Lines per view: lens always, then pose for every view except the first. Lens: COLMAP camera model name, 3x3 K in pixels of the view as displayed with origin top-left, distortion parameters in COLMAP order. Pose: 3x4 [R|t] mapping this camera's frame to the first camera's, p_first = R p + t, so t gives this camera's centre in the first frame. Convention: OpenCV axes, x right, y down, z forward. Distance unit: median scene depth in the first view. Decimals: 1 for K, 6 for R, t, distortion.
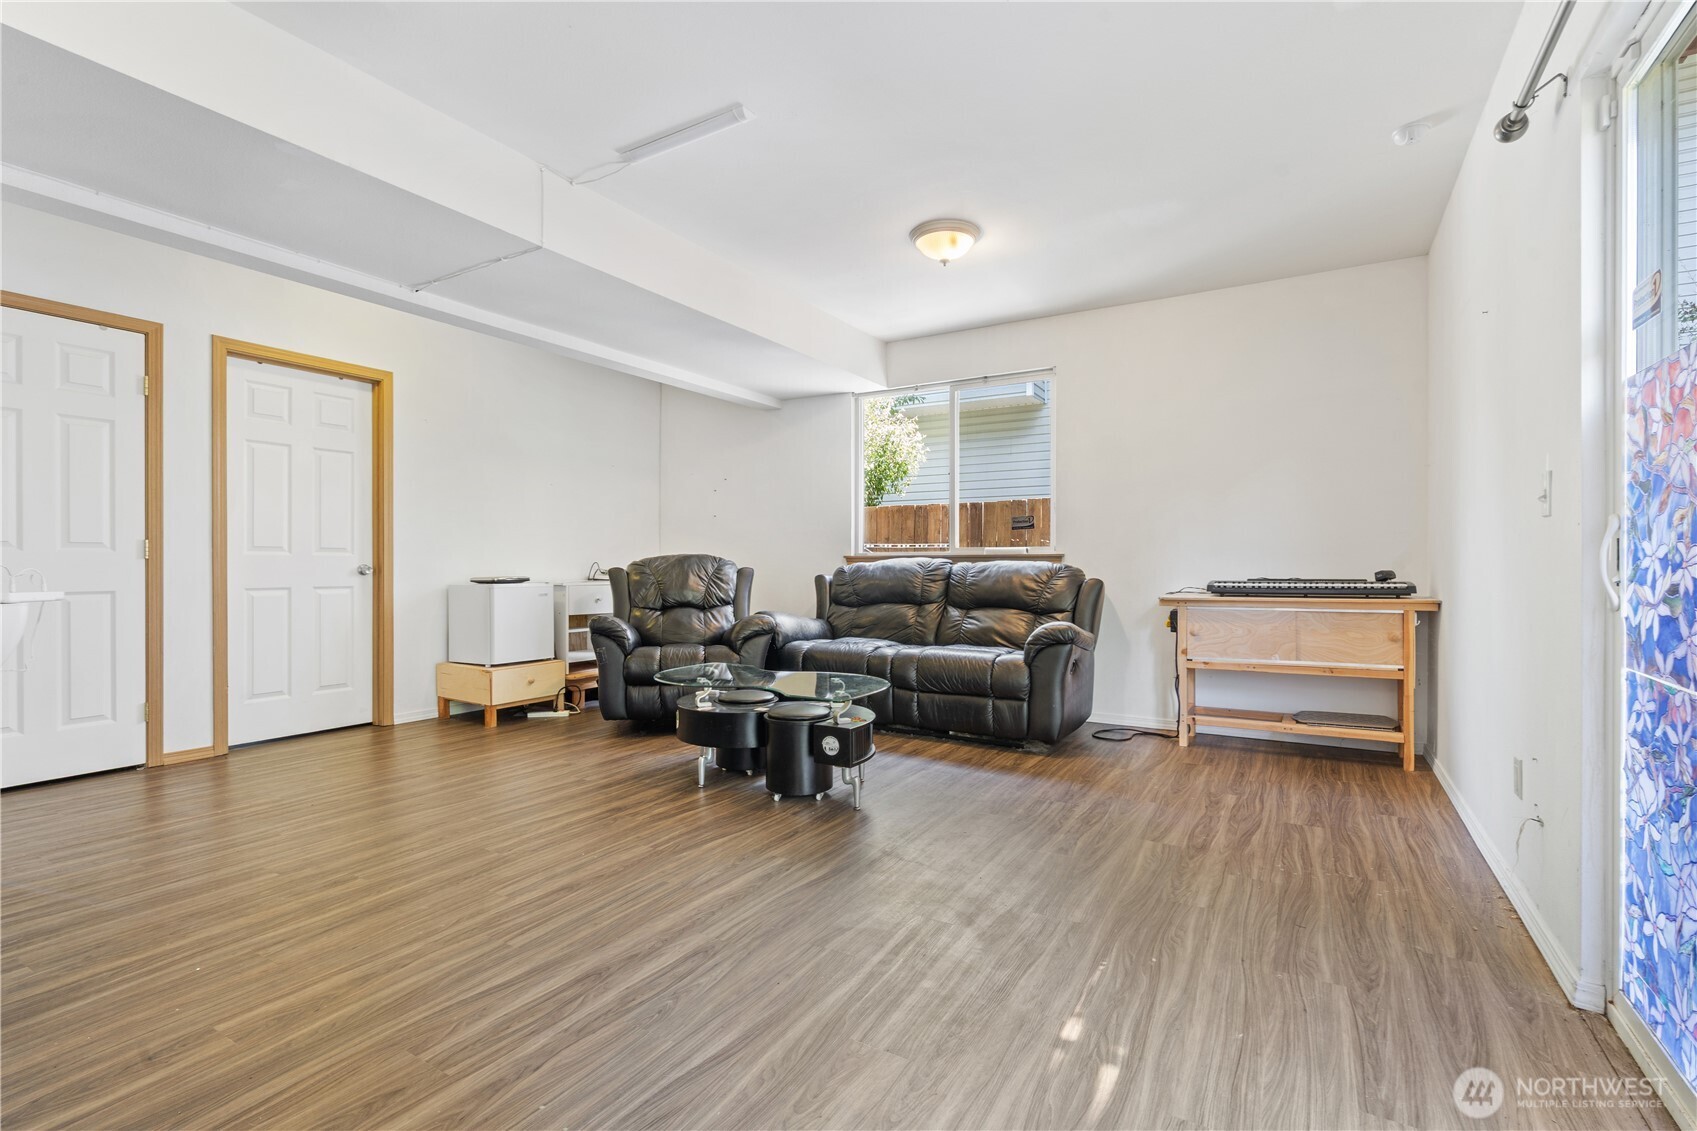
lens RADIAL K [[771.9, 0, 853.4], [0, 771.9, 566.6], [0, 0, 1]] dist [-0.001046, 0.000358]
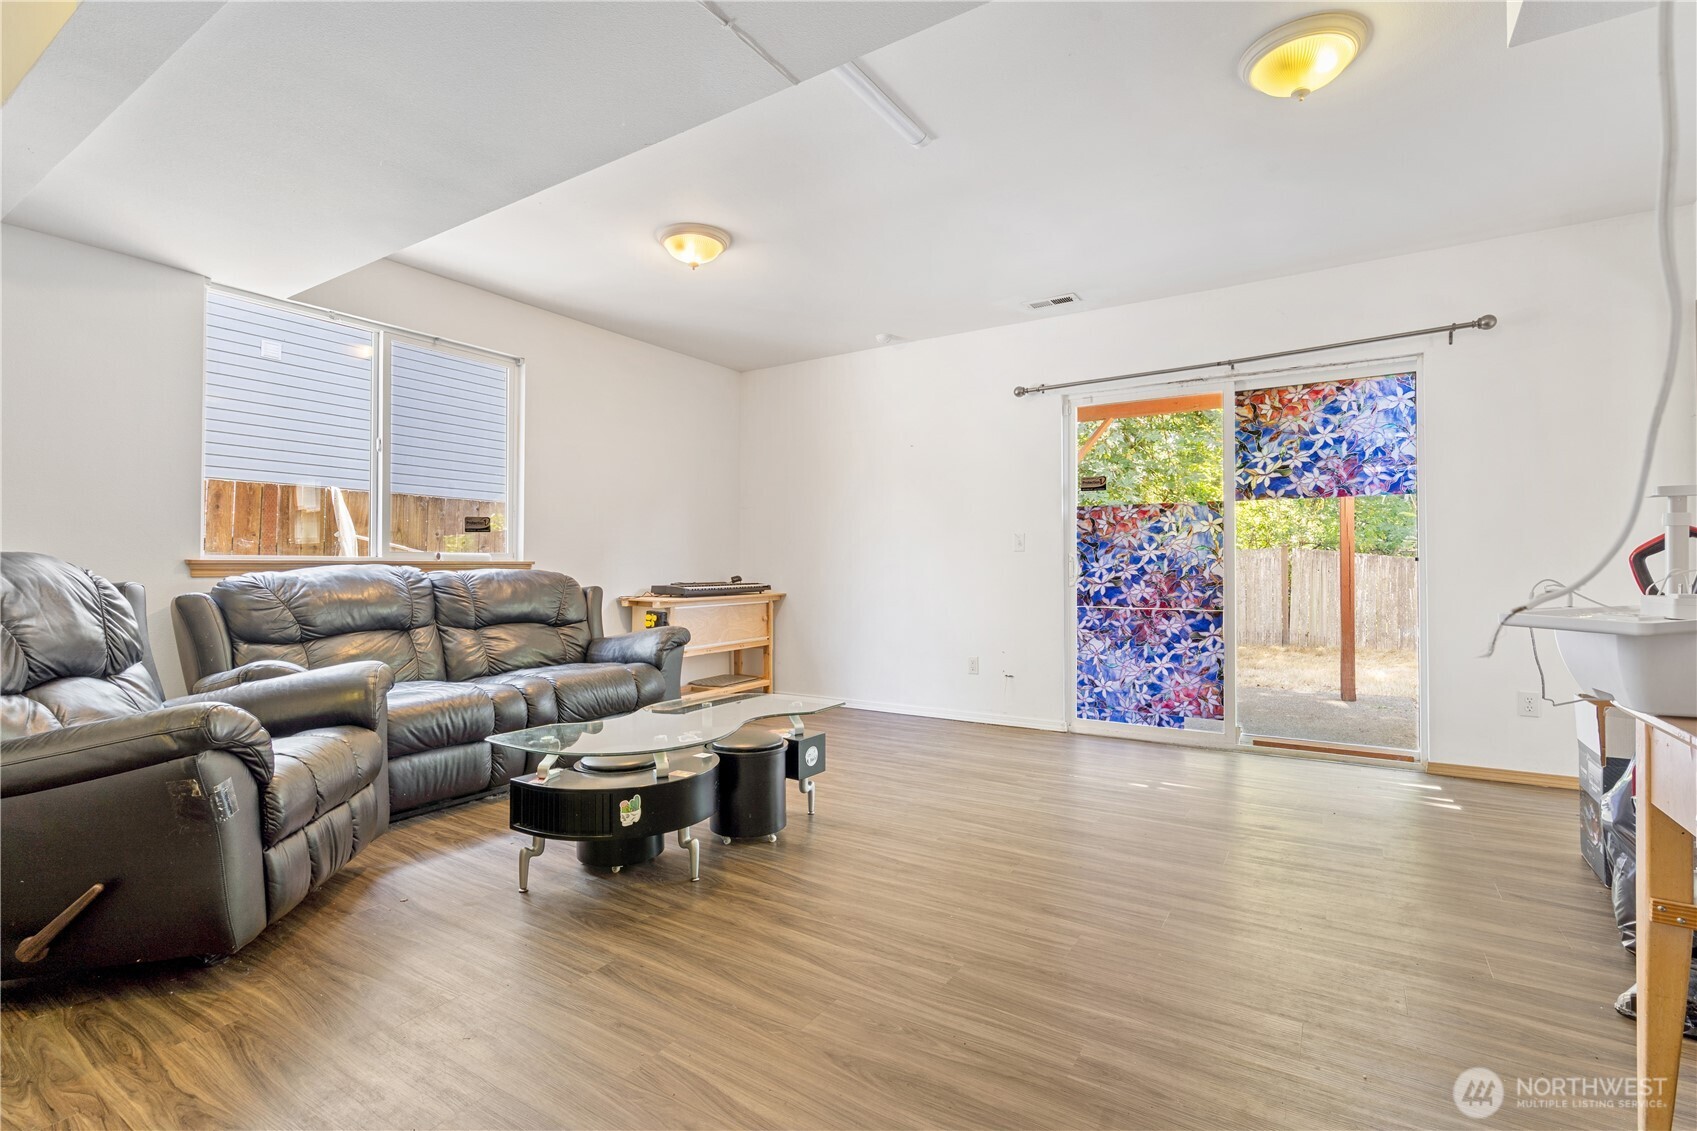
lens RADIAL K [[771.9, 0, 855.6], [0, 771.9, 563.1], [0, 0, 1]] dist [-0.001046, 0.000358]
pose [[0.029850, 0.009148, 0.999513, -0.955172], [0.005373, 0.999942, -0.009312, -0.005947], [-0.999540, 0.005649, 0.029799, 0.856492]]
